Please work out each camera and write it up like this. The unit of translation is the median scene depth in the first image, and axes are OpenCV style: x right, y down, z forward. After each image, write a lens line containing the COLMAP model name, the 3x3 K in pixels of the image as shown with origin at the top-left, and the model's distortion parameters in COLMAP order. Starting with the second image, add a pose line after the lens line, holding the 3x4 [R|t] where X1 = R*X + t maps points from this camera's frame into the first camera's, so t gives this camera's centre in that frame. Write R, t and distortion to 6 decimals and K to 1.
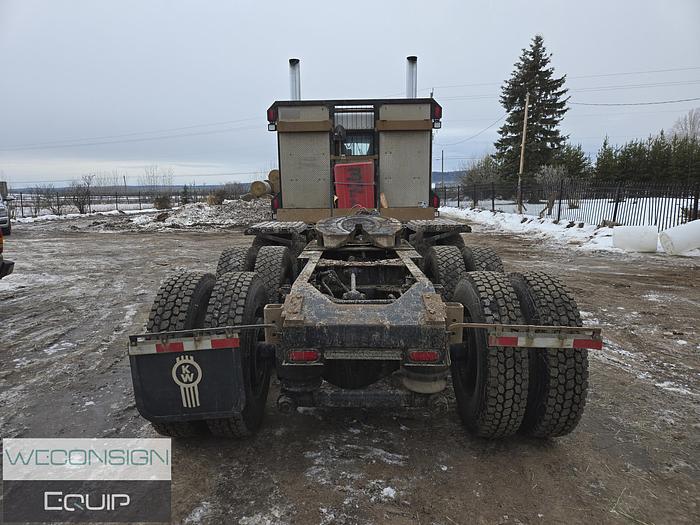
lens RADIAL K [[463.5, 0, 352.4], [0, 463.5, 258.1], [0, 0, 1]] dist [0.073320, -0.063904]
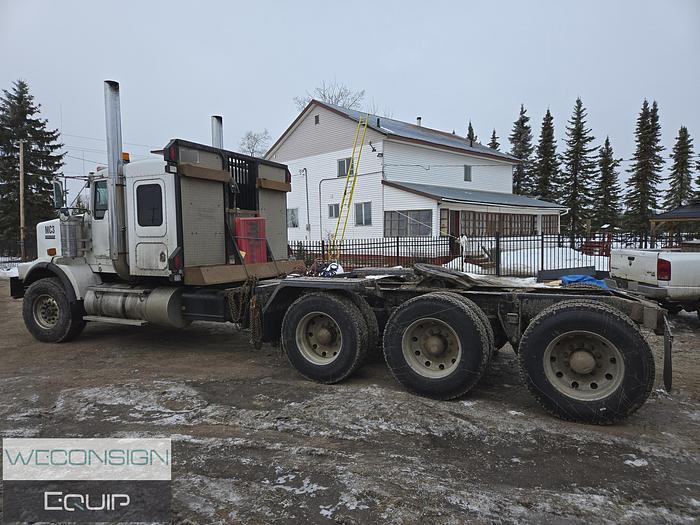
lens RADIAL K [[458.7, 0, 348.8], [0, 458.7, 265.8], [0, 0, 1]] dist [0.077860, -0.065350]
pose [[0.439769, -0.048117, 0.896821, -0.761358], [0.140960, 0.989886, -0.016012, -0.059686], [-0.886980, 0.133457, 0.442104, 0.400784]]
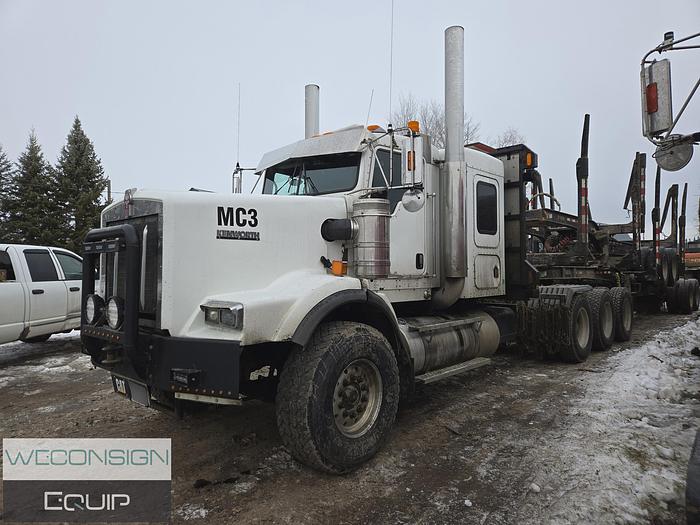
lens RADIAL K [[463.3, 0, 347.3], [0, 463.3, 252.5], [0, 0, 1]] dist [0.072115, -0.065150]
pose [[-0.736136, 0.040305, 0.675633, -0.459084], [0.118003, 0.990580, 0.069478, -0.244144], [-0.666468, 0.130872, -0.733957, 1.756256]]
